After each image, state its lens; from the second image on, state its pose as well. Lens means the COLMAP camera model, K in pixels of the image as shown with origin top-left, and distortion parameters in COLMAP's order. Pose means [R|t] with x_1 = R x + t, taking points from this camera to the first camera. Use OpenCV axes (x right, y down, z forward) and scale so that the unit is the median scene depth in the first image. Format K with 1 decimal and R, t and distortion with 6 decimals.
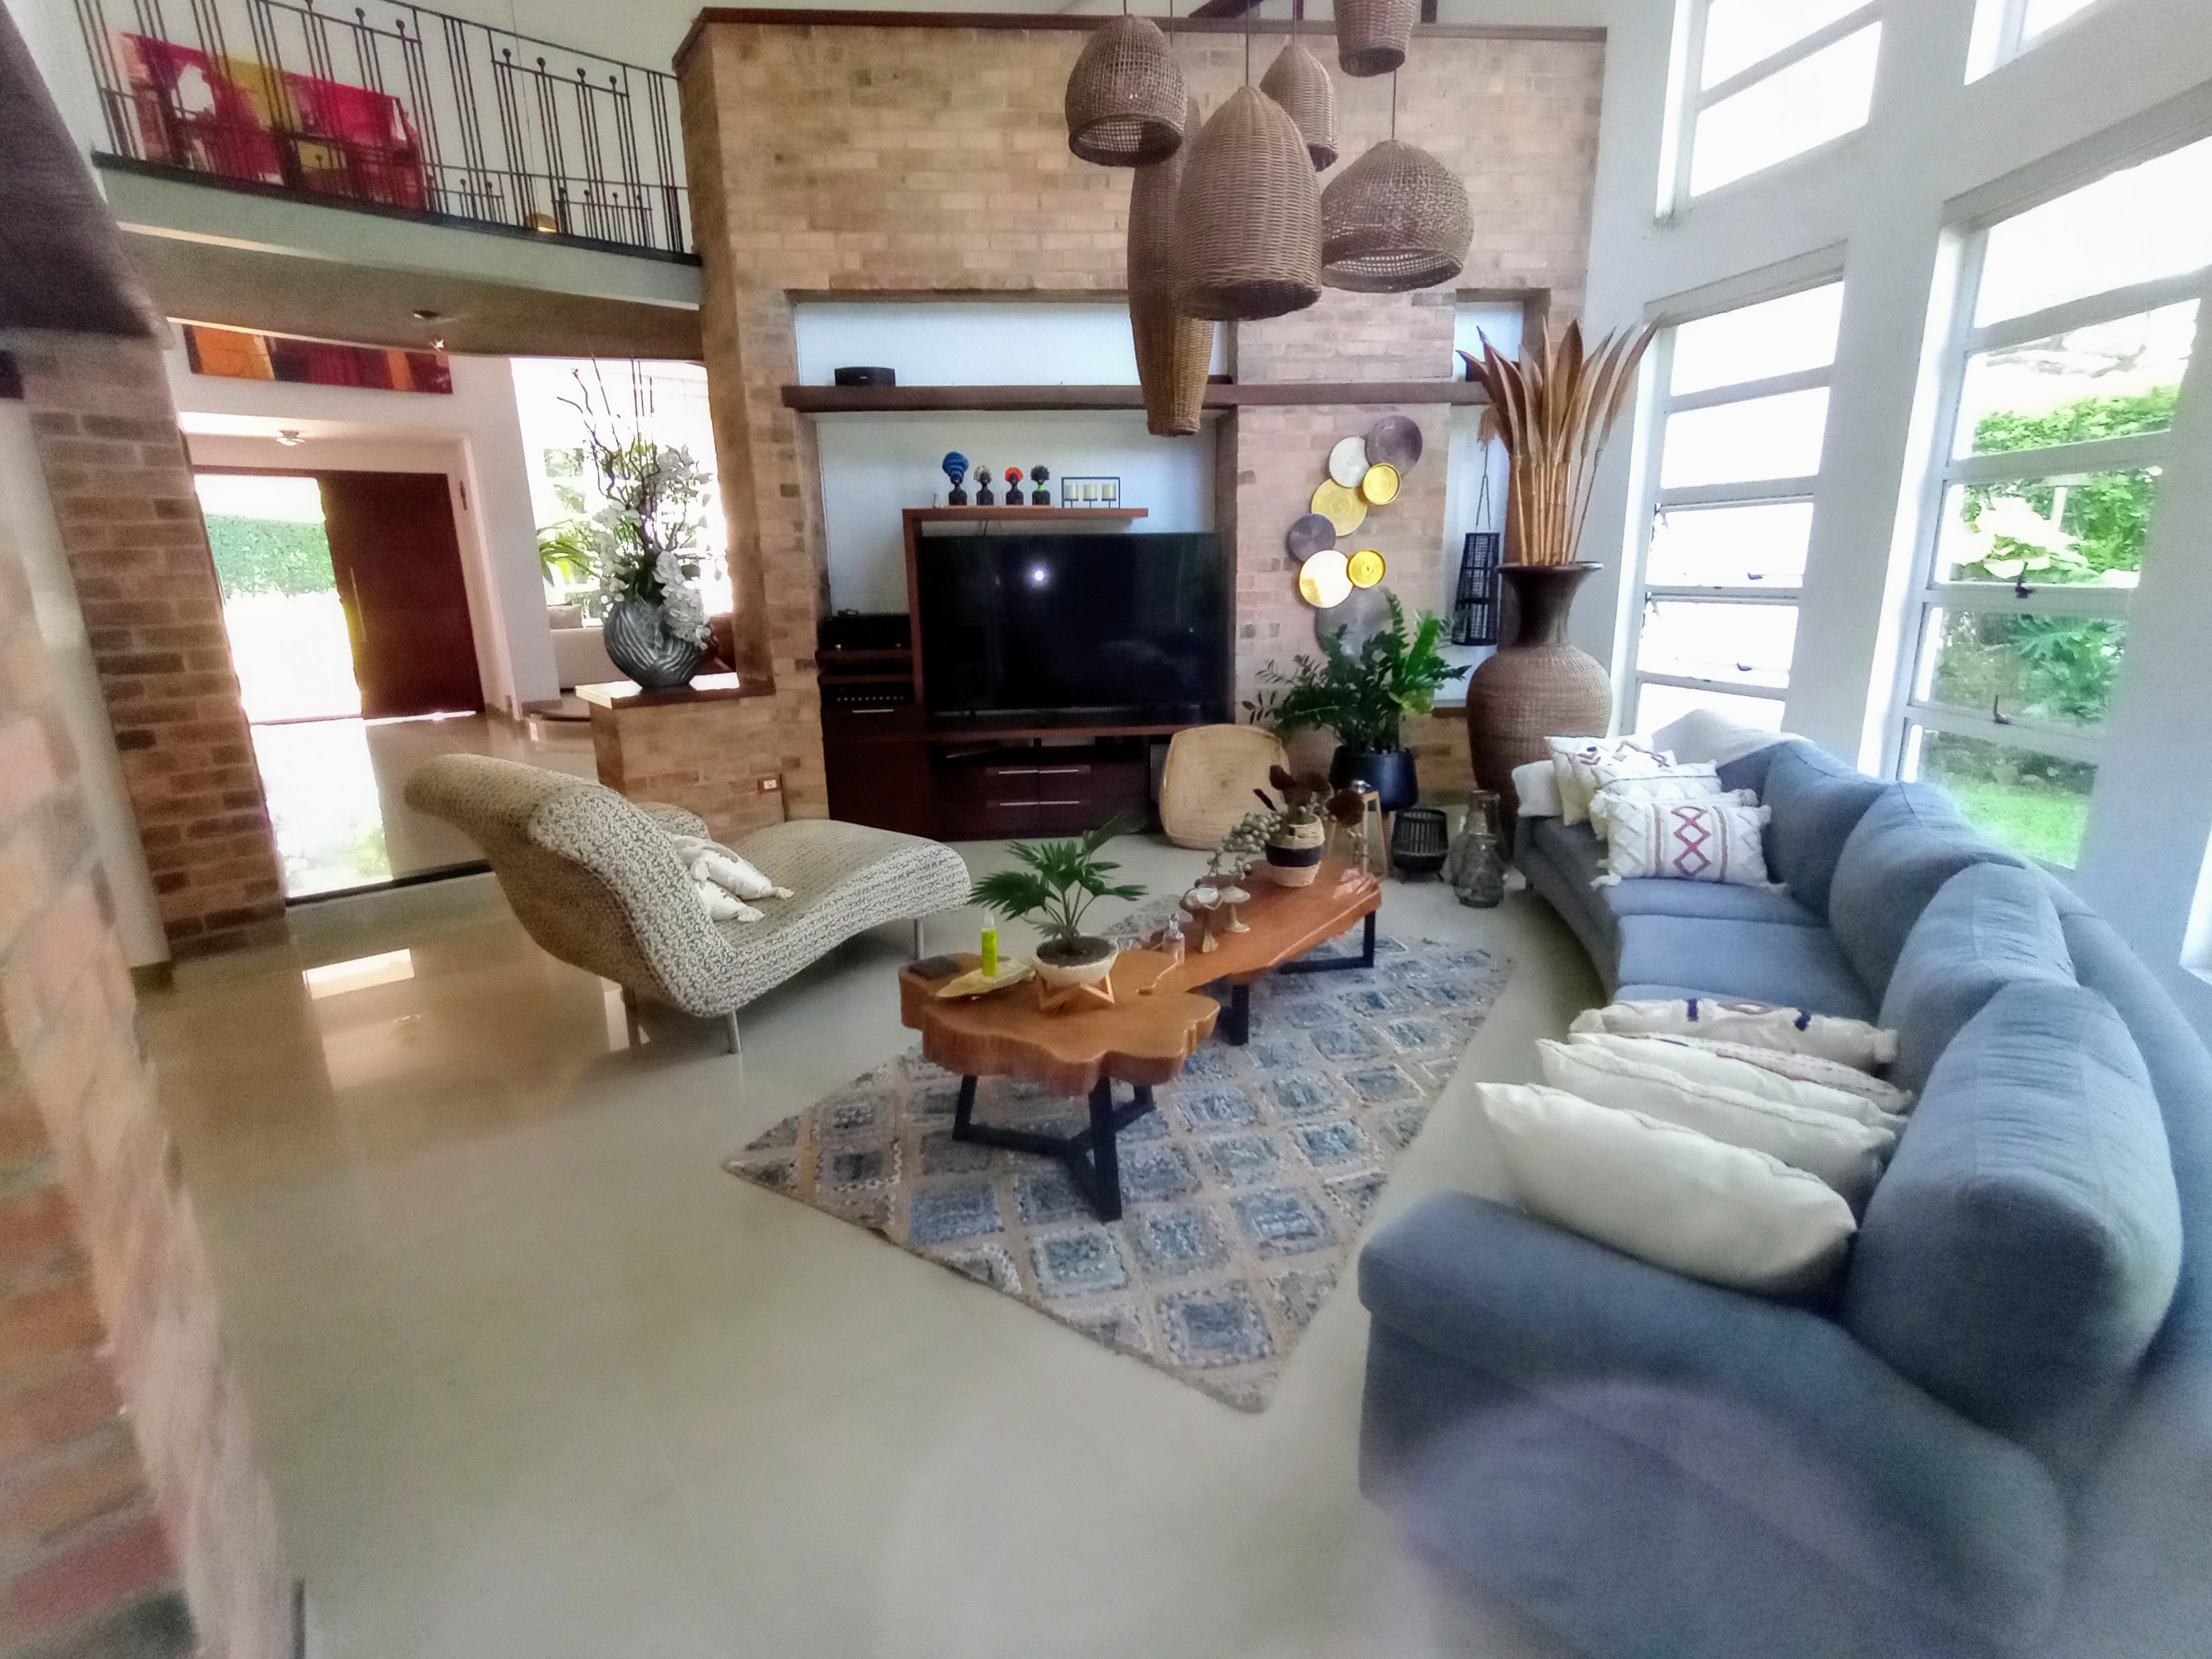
lens RADIAL K [[1002.7, 0, 1109.1], [0, 1002.7, 811.4], [0, 0, 1]] dist [0.001266, 0.000121]
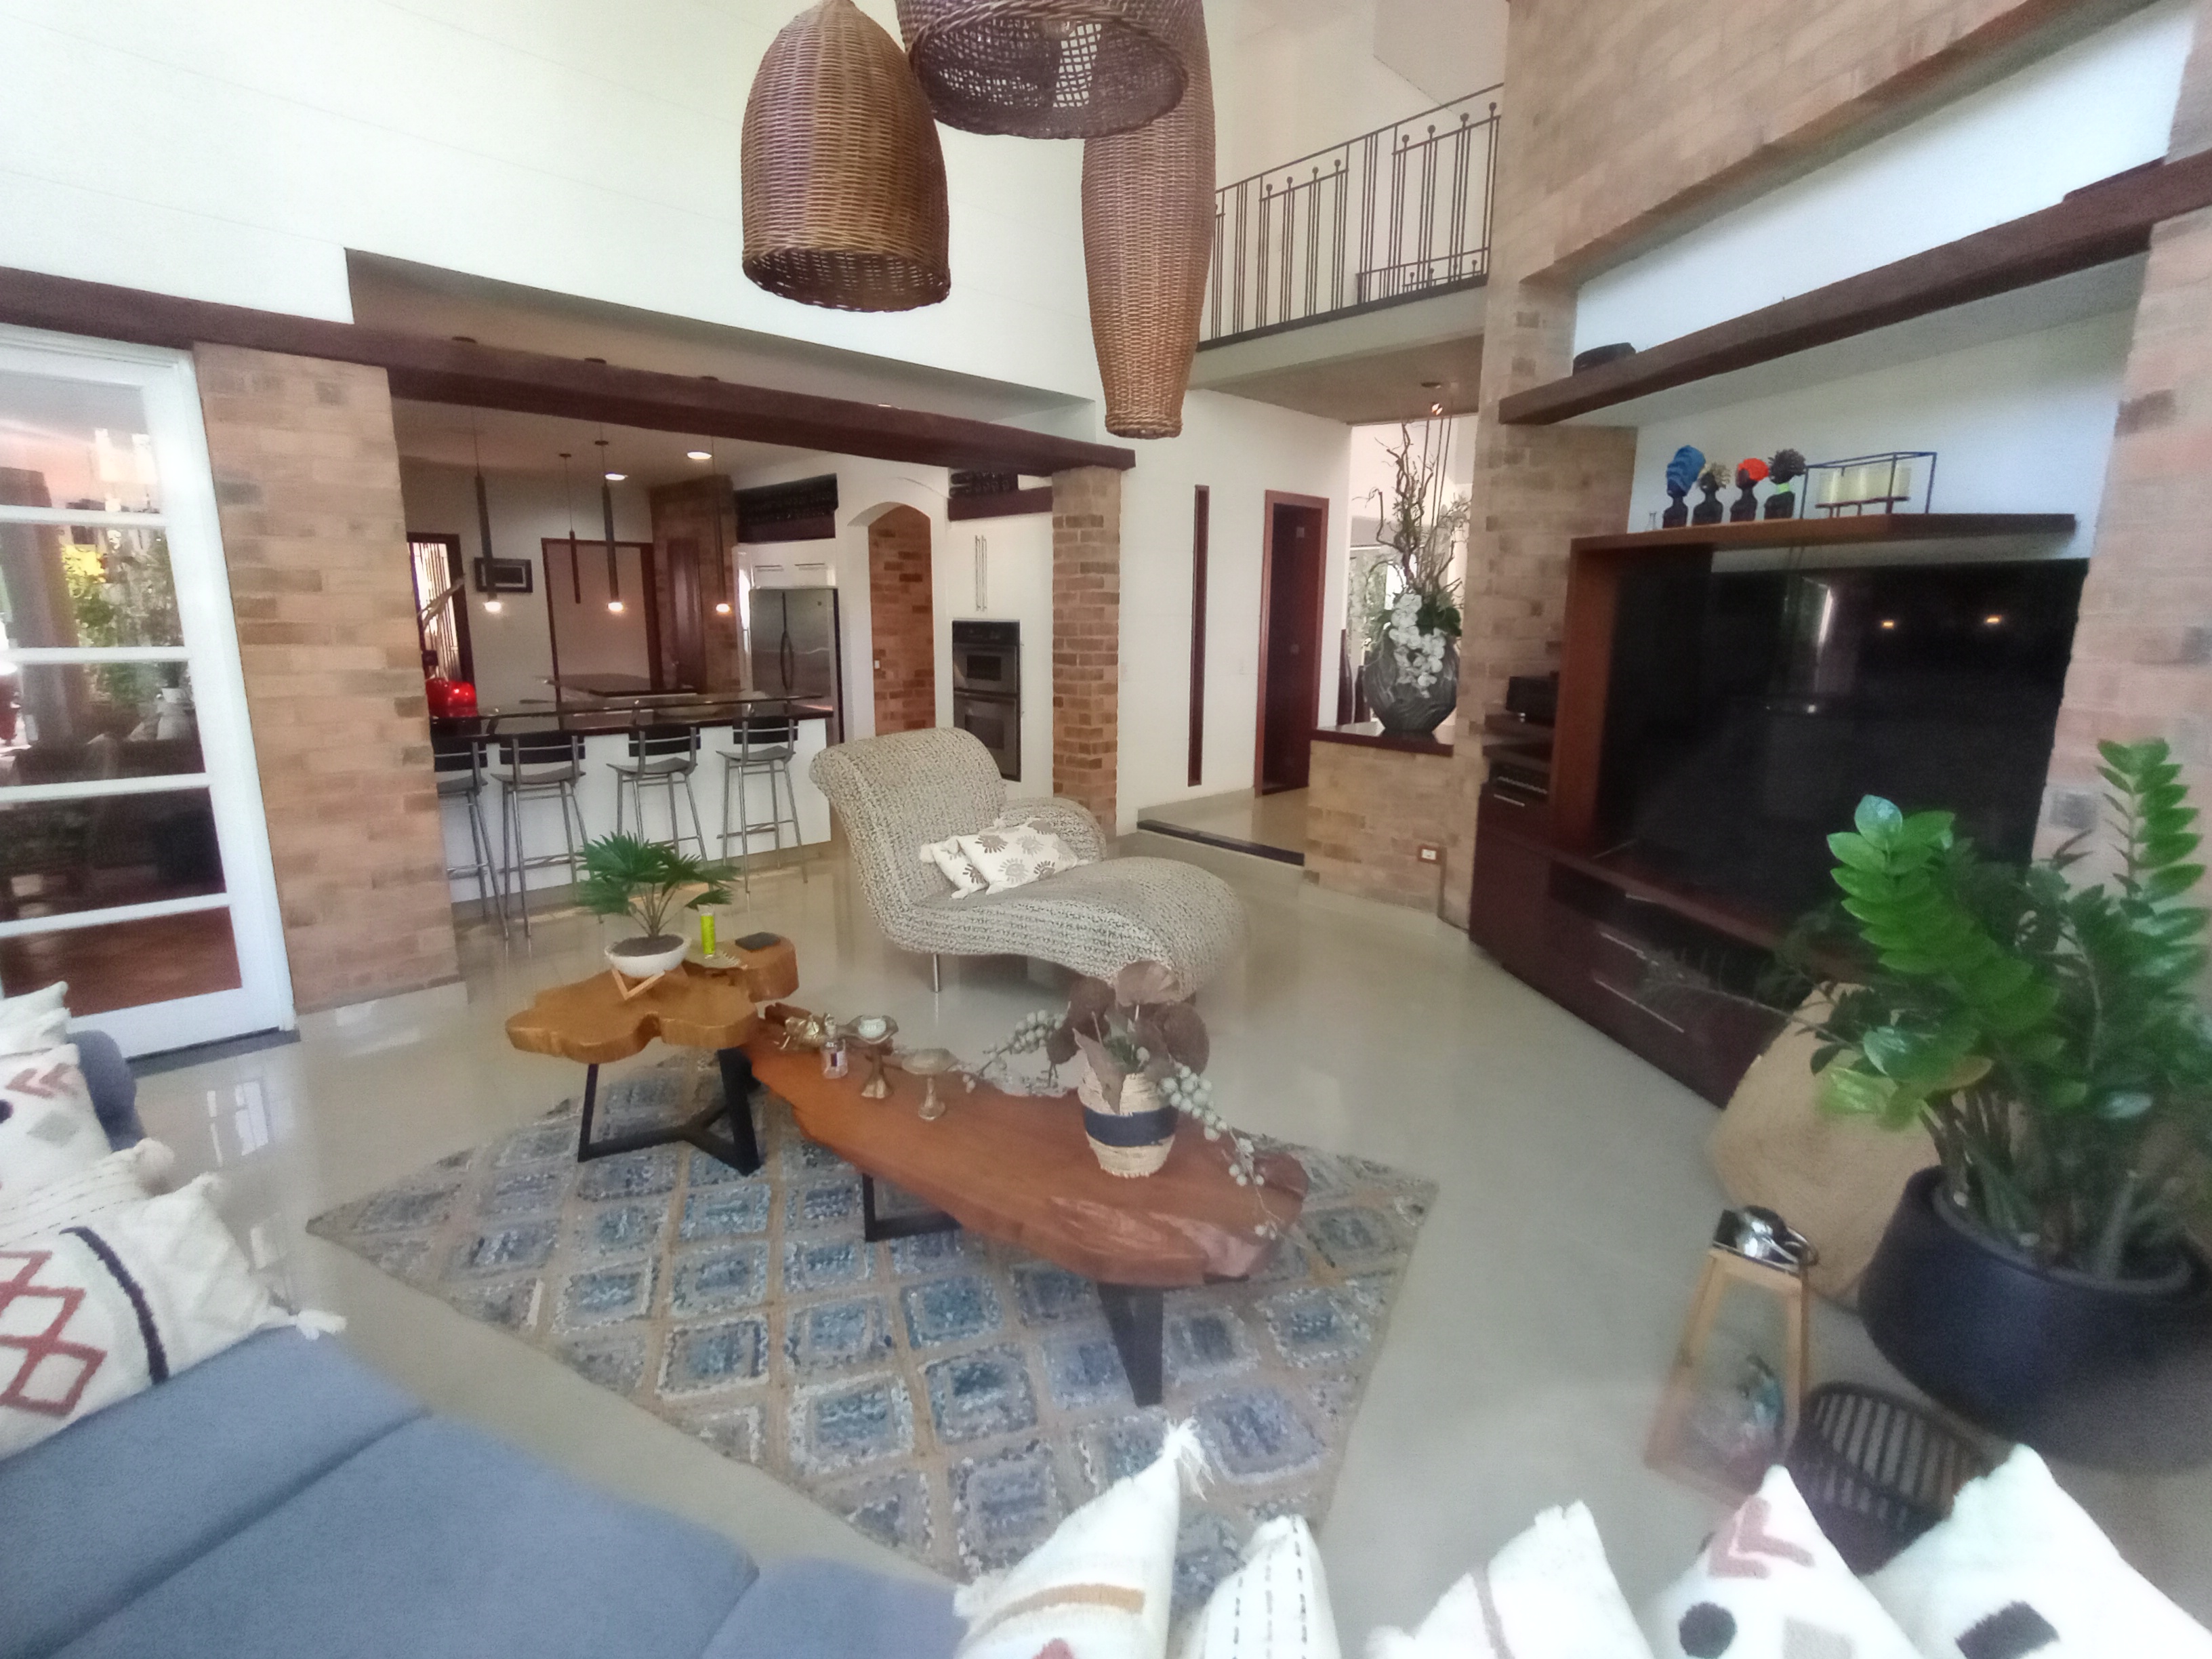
lens RADIAL K [[1002.7, 0, 1109.1], [0, 1002.7, 811.4], [0, 0, 1]] dist [0.001266, 0.000121]
pose [[0.074509, 0.220473, -0.972543, 0.501491], [-0.249086, 0.948455, 0.195930, -0.168396], [0.965611, 0.227648, 0.125585, 0.610874]]
